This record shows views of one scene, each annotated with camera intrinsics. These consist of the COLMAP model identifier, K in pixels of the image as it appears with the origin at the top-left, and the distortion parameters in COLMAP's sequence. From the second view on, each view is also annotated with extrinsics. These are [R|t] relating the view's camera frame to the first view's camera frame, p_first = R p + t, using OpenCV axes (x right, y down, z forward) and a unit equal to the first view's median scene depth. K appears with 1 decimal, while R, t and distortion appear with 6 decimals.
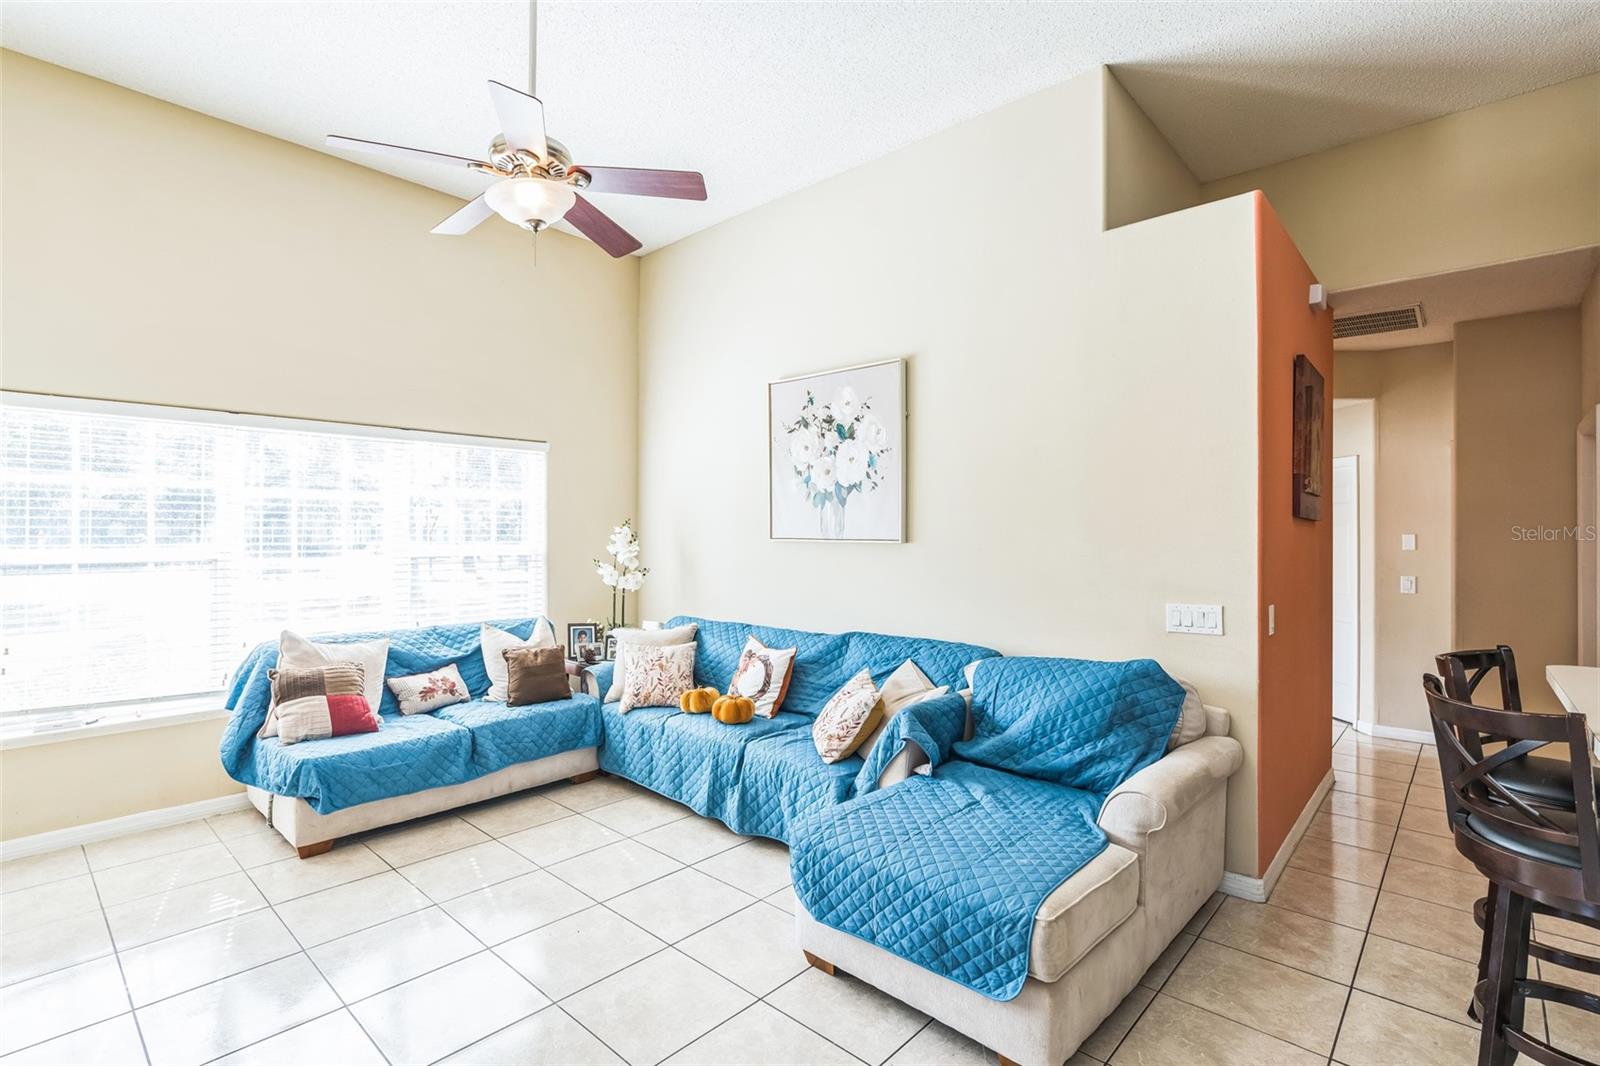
lens RADIAL K [[754.5, 0, 790.0], [0, 754.5, 528.8], [0, 0, 1]] dist [-0.012846, 0.005135]
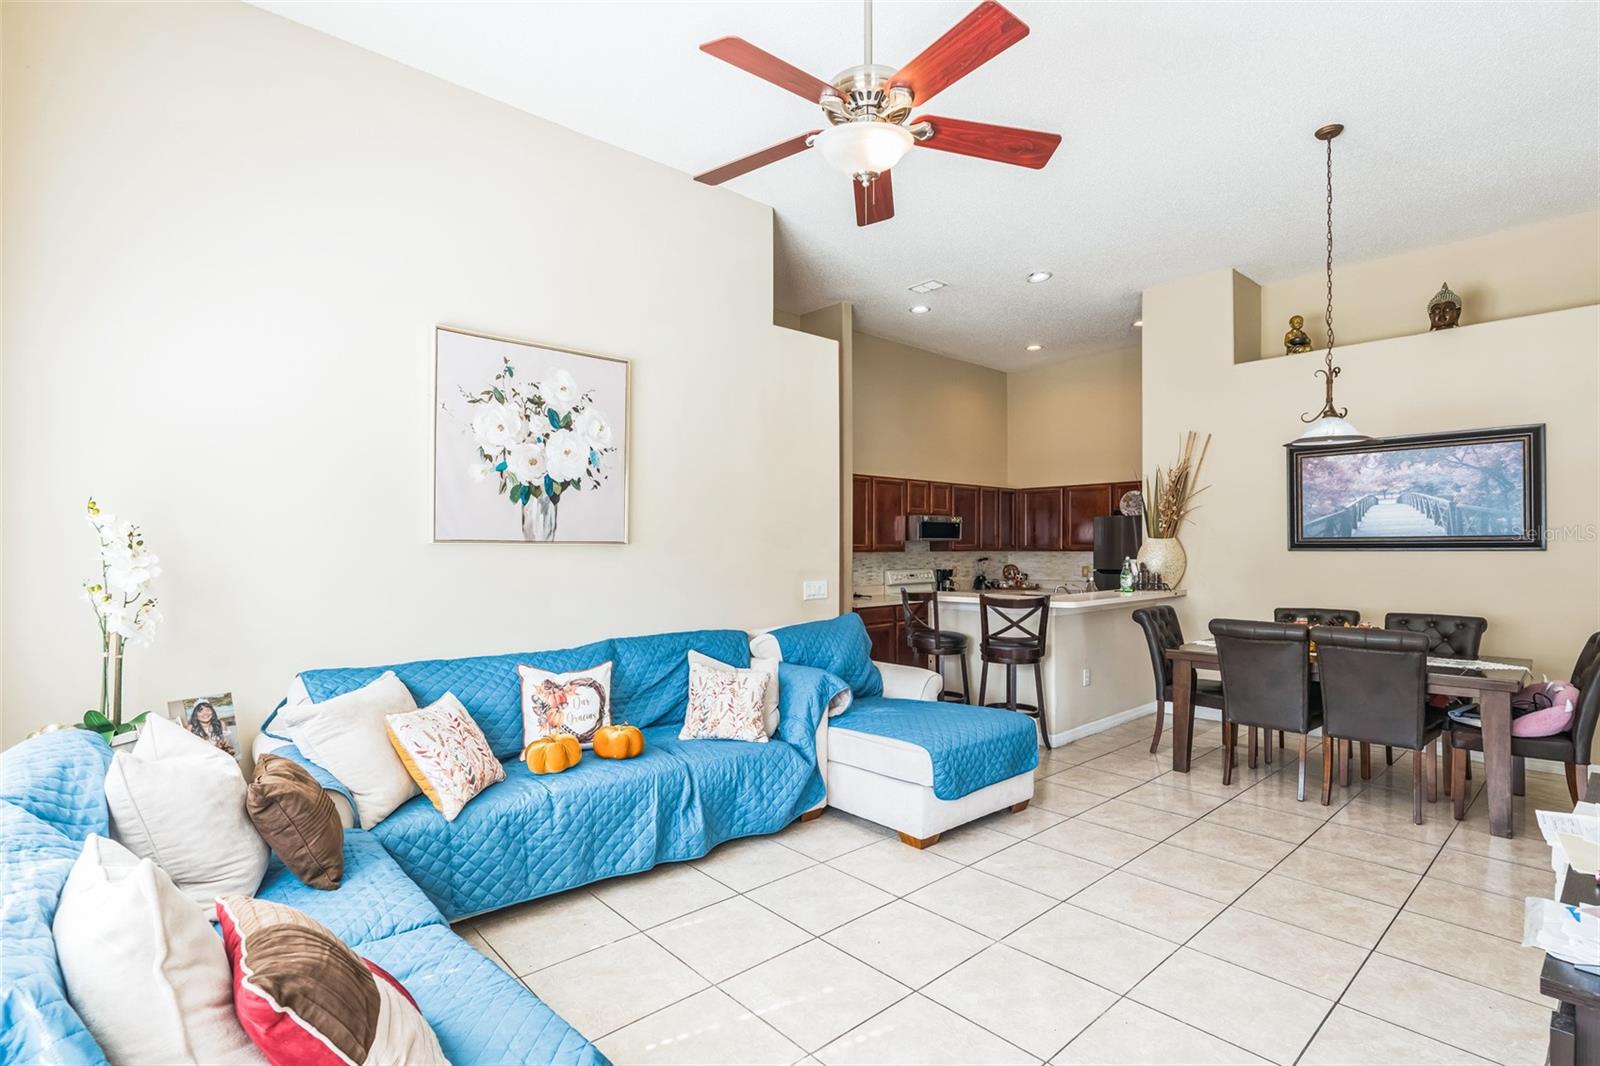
lens RADIAL K [[754.5, 0, 800.1], [0, 754.5, 549.0], [0, 0, 1]] dist [-0.012846, 0.005135]
pose [[0.093656, -0.002834, 0.995601, -0.783754], [-0.006048, 0.999976, 0.003415, 0.018430], [-0.995586, -0.006341, 0.093636, 0.635768]]
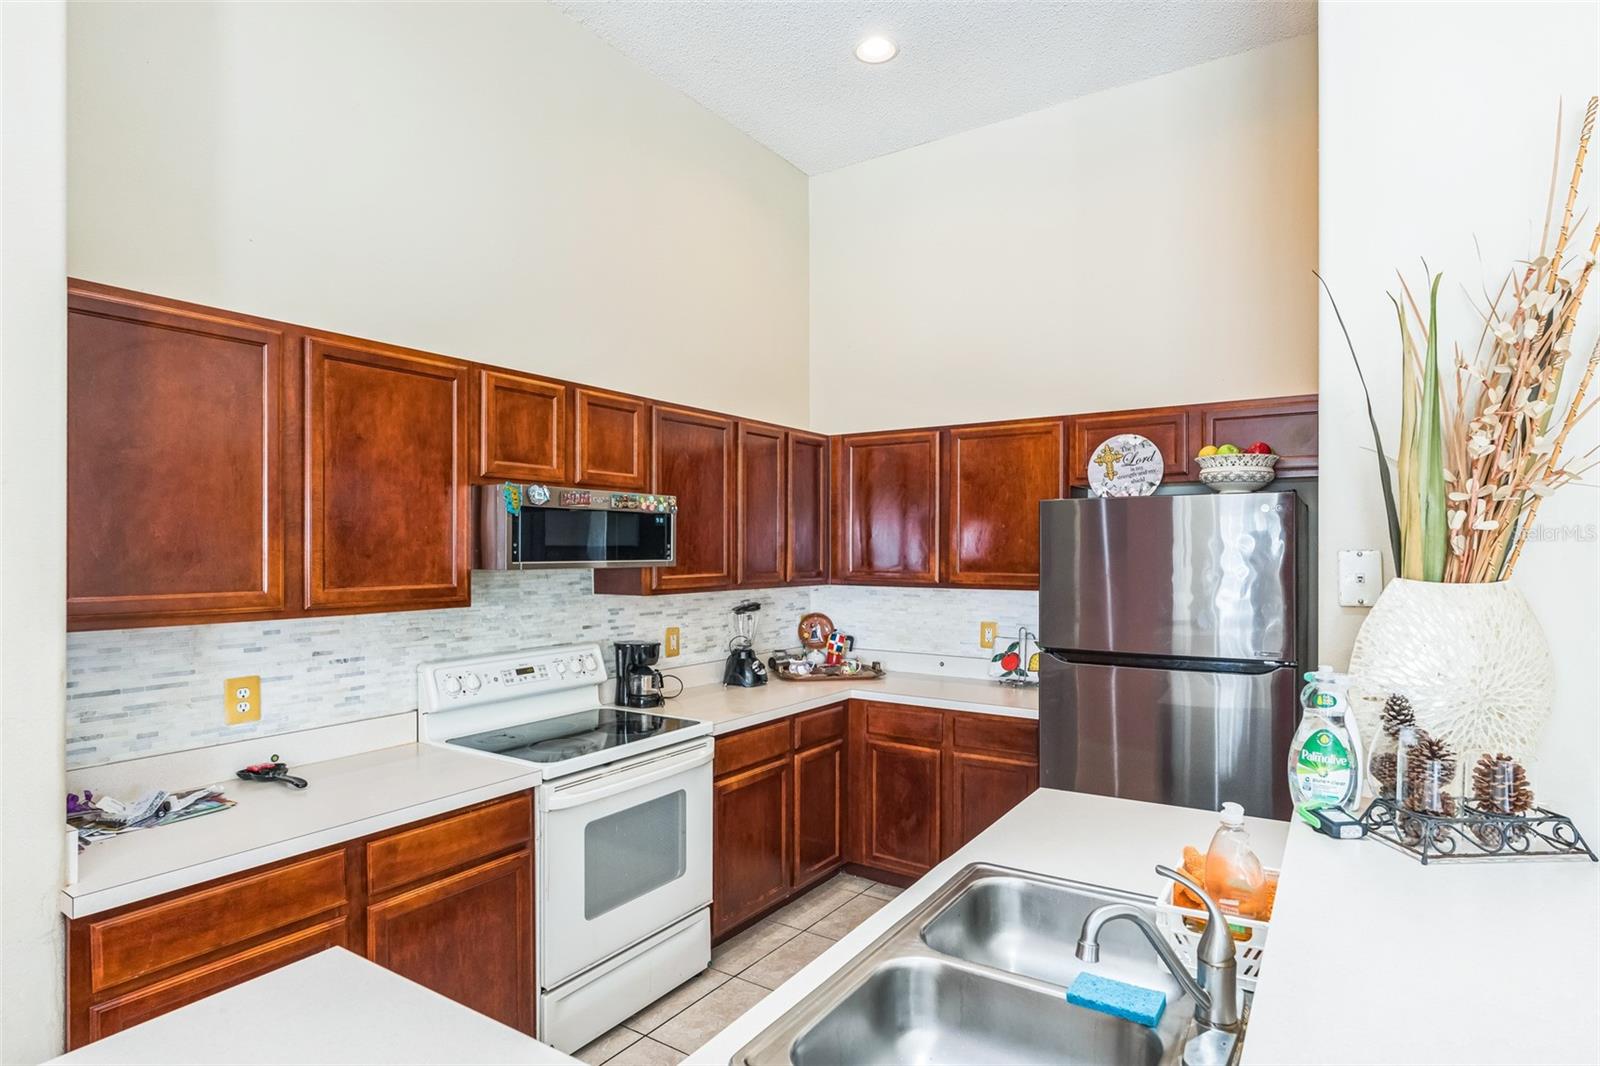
lens RADIAL K [[846.8, 0, 792.5], [0, 846.8, 552.6], [0, 0, 1]] dist [-0.008379, 0.000069]
pose [[-0.143997, -0.004157, 0.989569, 0.392605], [-0.009007, 0.999955, 0.002890, -0.012184], [-0.989537, -0.008496, -0.144028, 0.416856]]
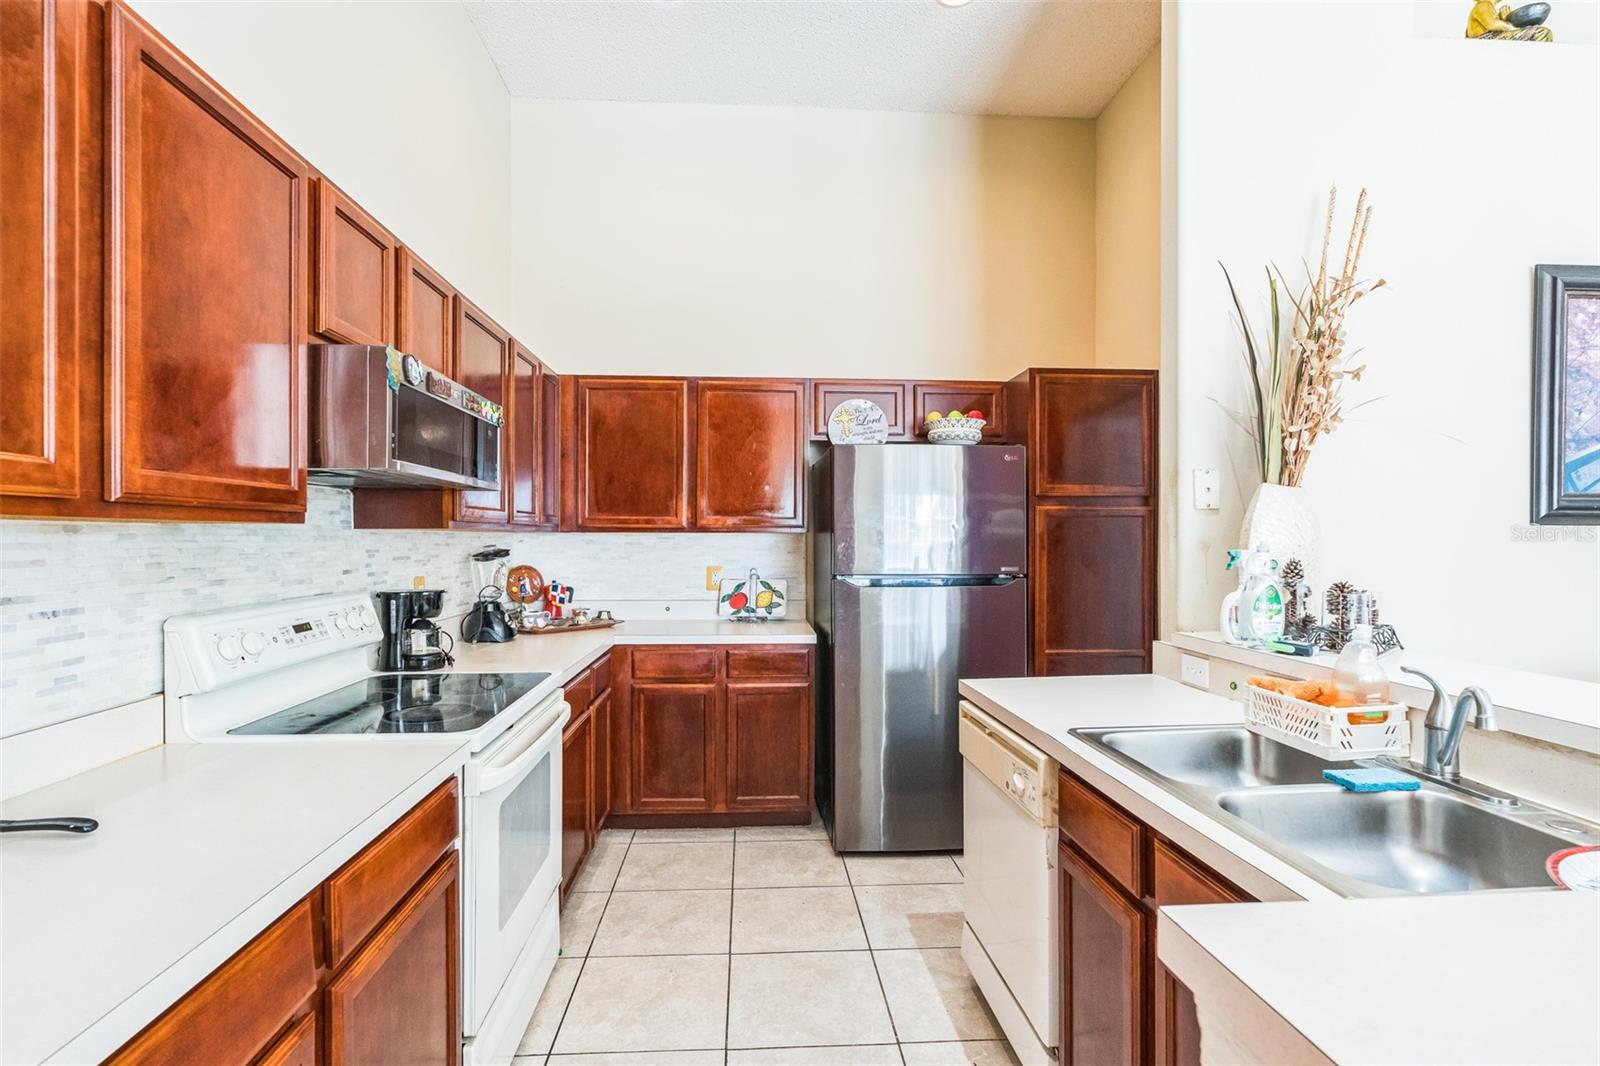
lens RADIAL K [[754.5, 0, 793.7], [0, 754.5, 540.2], [0, 0, 1]] dist [-0.012846, 0.005135]
pose [[-0.718823, -0.003999, 0.695182, 0.600099], [-0.007539, 0.999969, -0.002042, 0.036522], [-0.695152, -0.006709, -0.718831, 0.649428]]
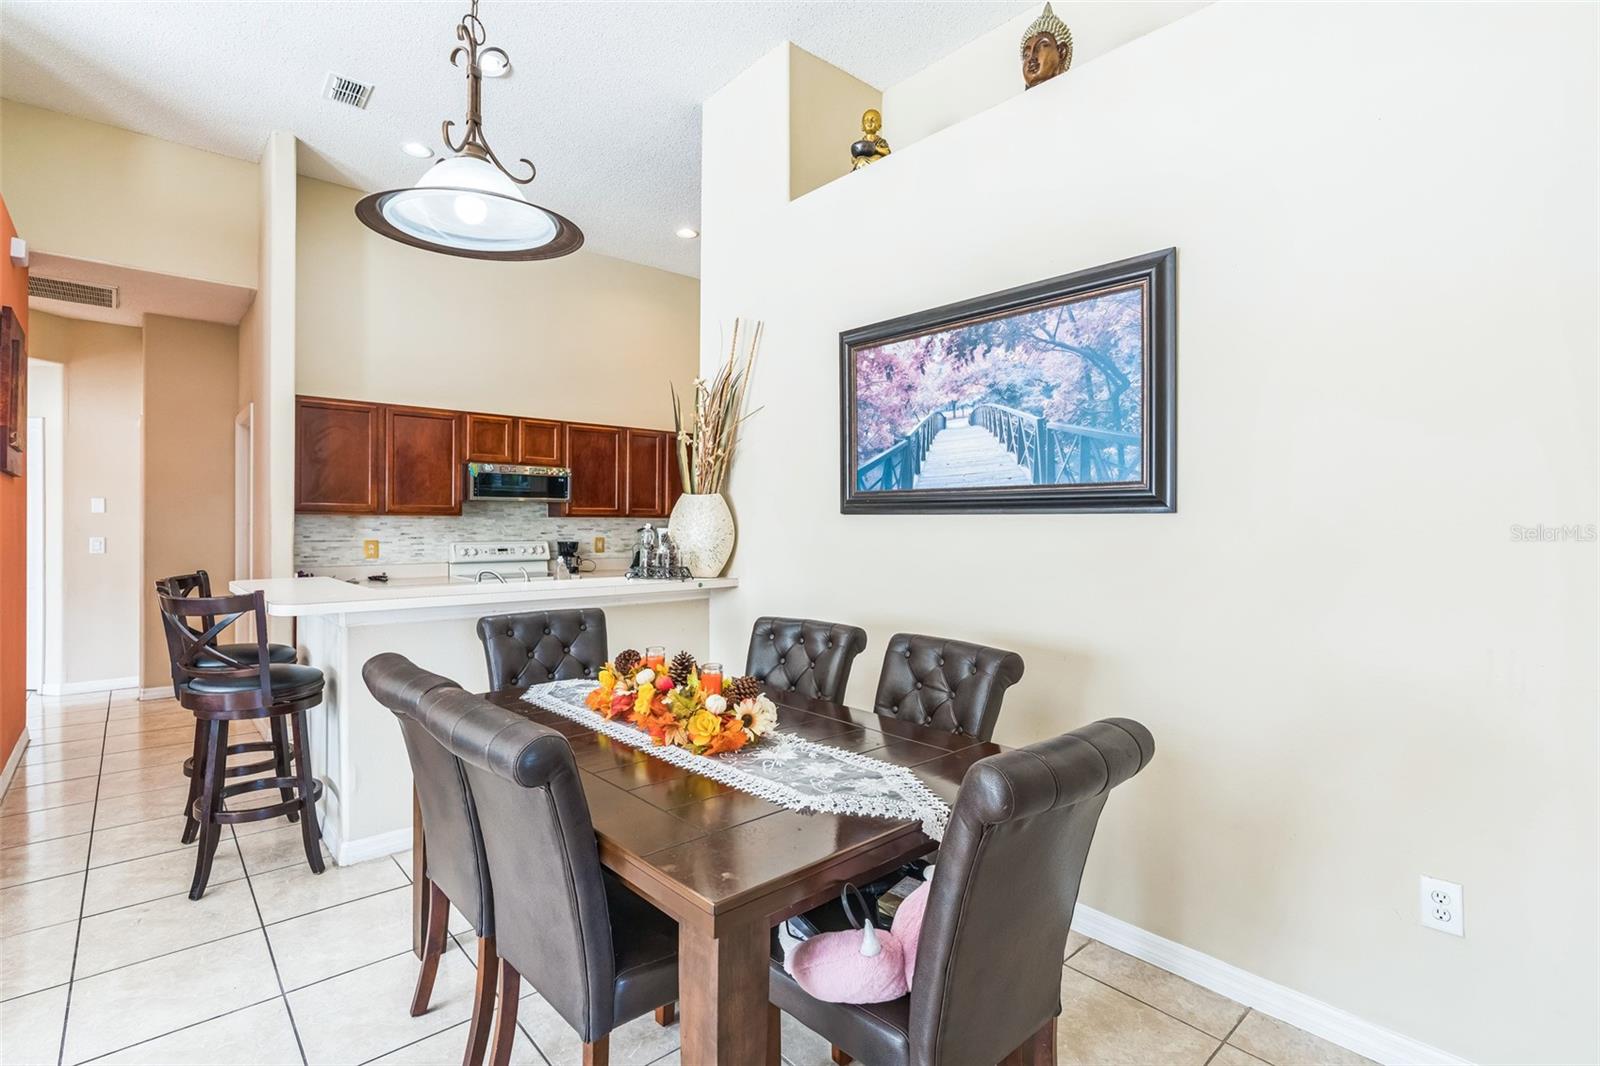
lens RADIAL K [[754.5, 0, 793.6], [0, 754.5, 530.9], [0, 0, 1]] dist [-0.012846, 0.005135]
pose [[0.103344, -0.013296, 0.994557, -0.161979], [-0.016009, 0.999759, 0.015029, 0.026912], [-0.994517, -0.017475, 0.103106, -0.115911]]
